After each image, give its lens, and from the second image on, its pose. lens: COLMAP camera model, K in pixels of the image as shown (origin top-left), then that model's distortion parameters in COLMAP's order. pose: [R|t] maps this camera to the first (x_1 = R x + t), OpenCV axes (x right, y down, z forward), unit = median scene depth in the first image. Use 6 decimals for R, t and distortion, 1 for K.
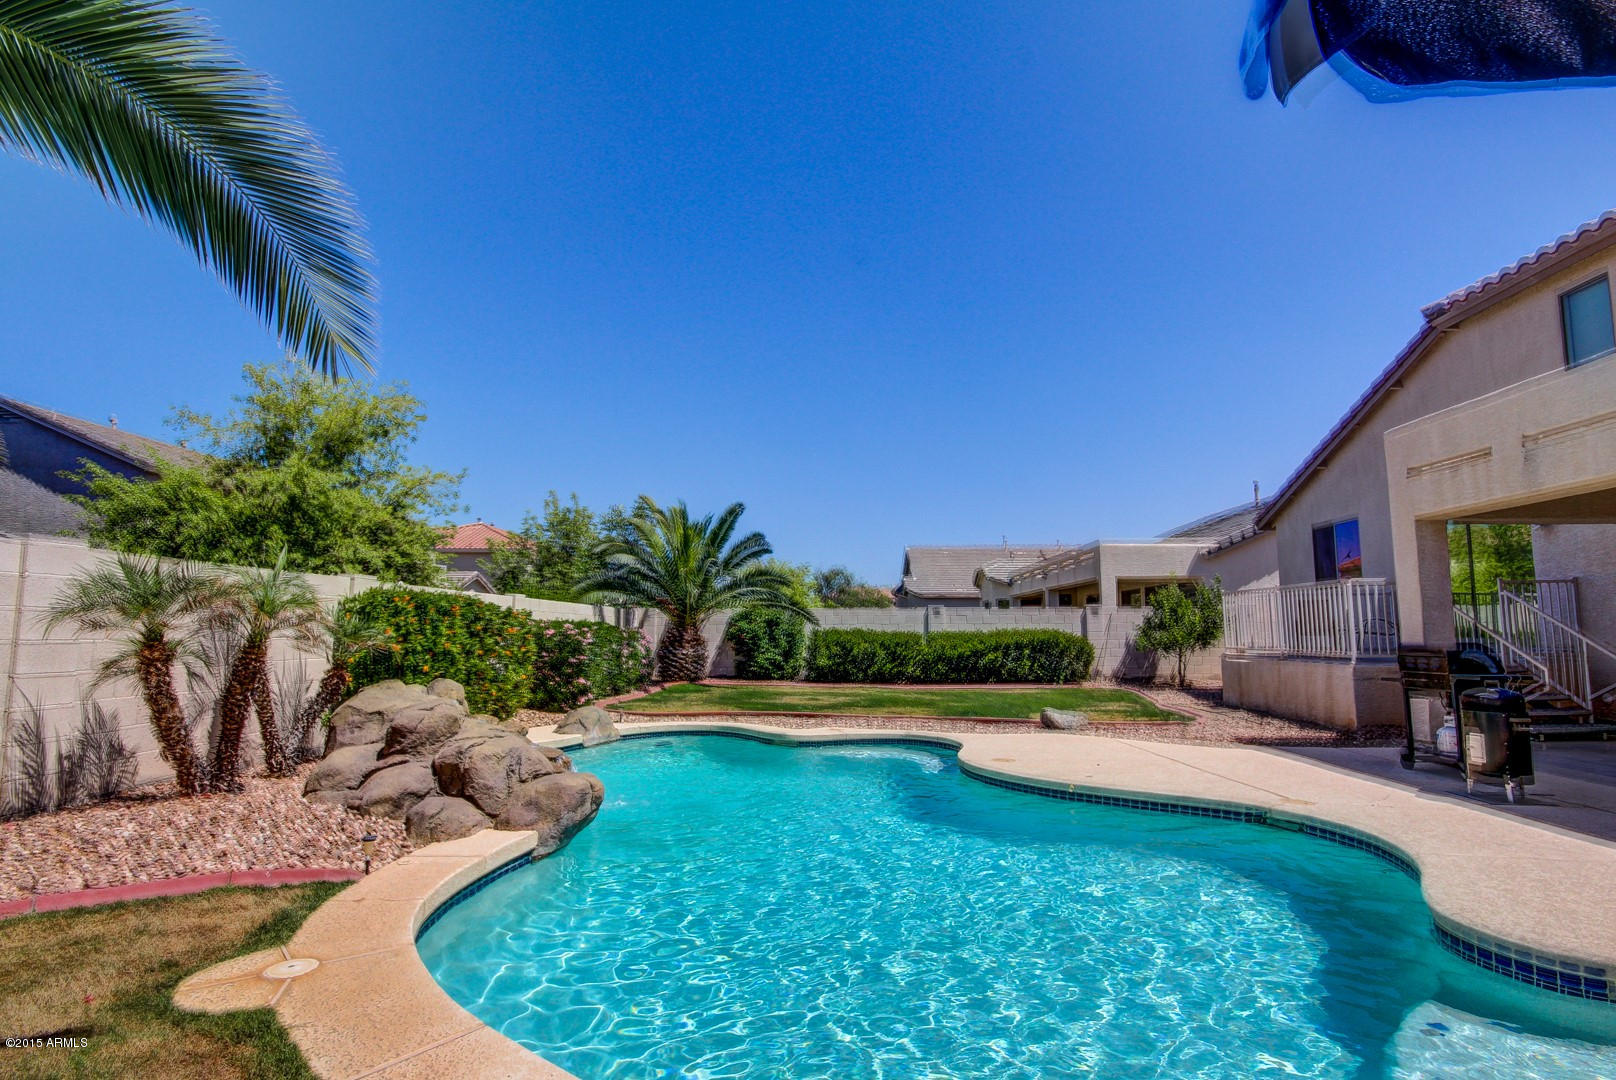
lens RADIAL K [[802.3, 0, 811.4], [0, 802.3, 551.8], [0, 0, 1]] dist [0.008919, -0.005315]
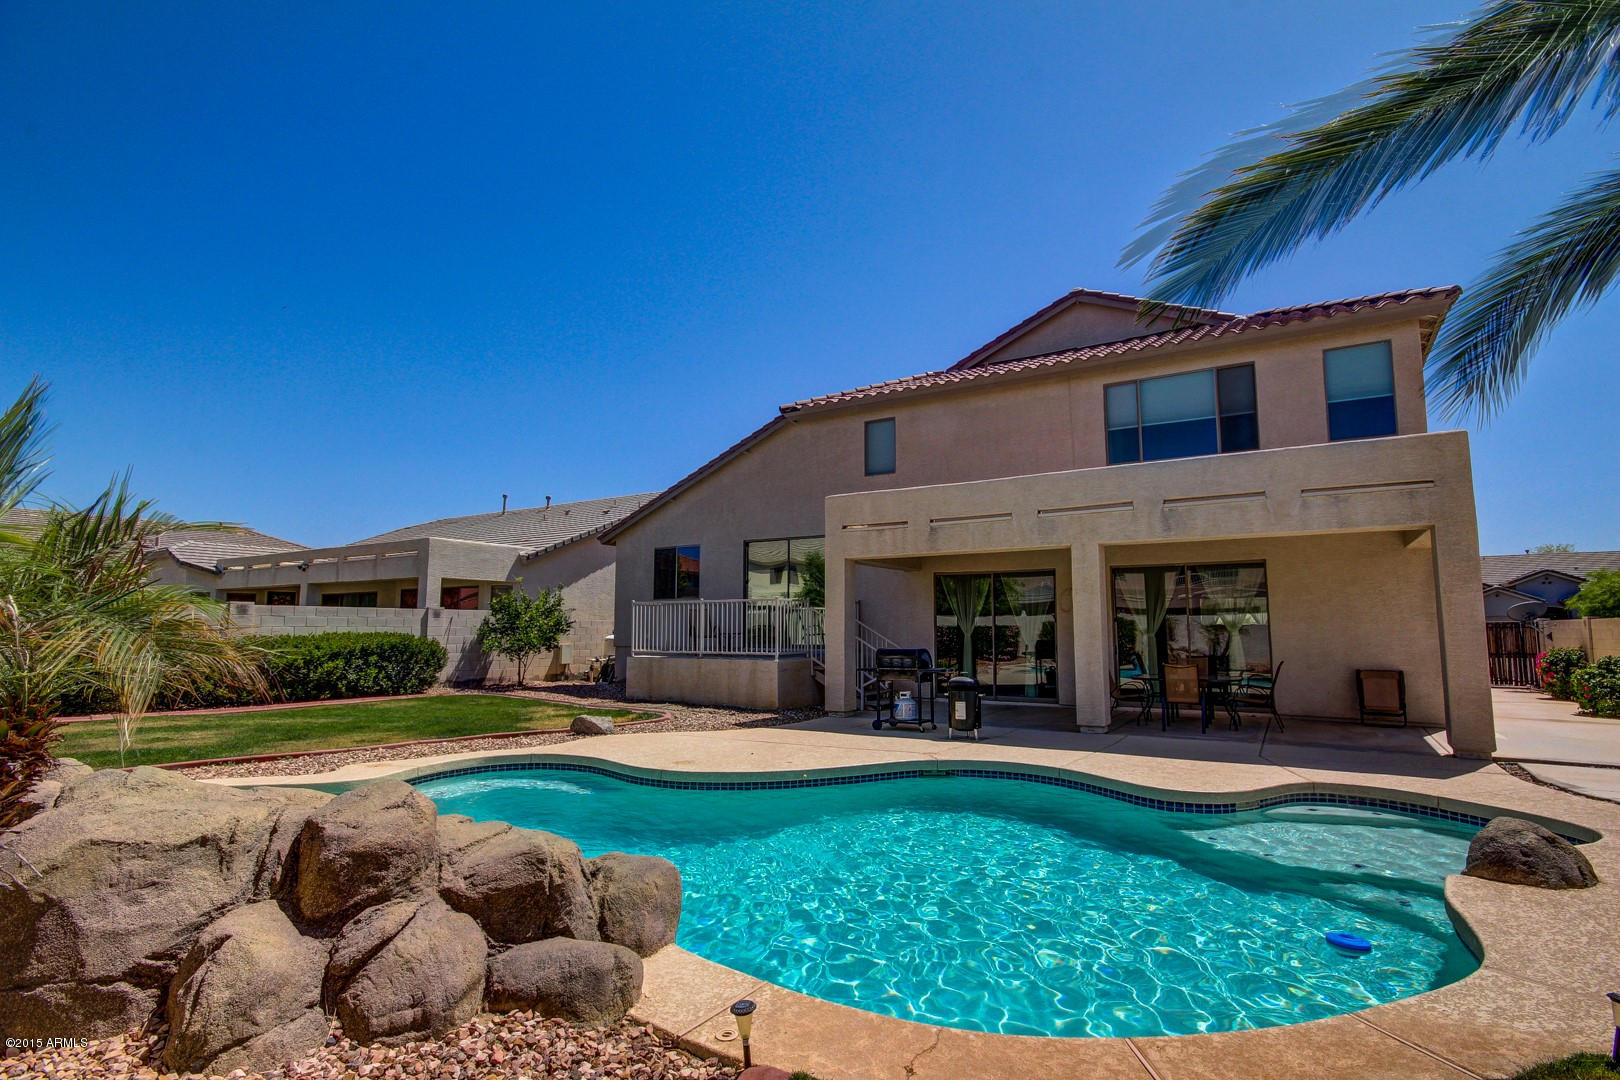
lens RADIAL K [[804.3, 0, 812.8], [0, 804.3, 531.9], [0, 0, 1]] dist [0.008919, -0.005315]
pose [[0.499577, 0.104080, 0.859994, -0.272874], [-0.084923, 0.993858, -0.070948, 0.010661], [-0.862097, -0.037589, 0.505348, 0.169008]]
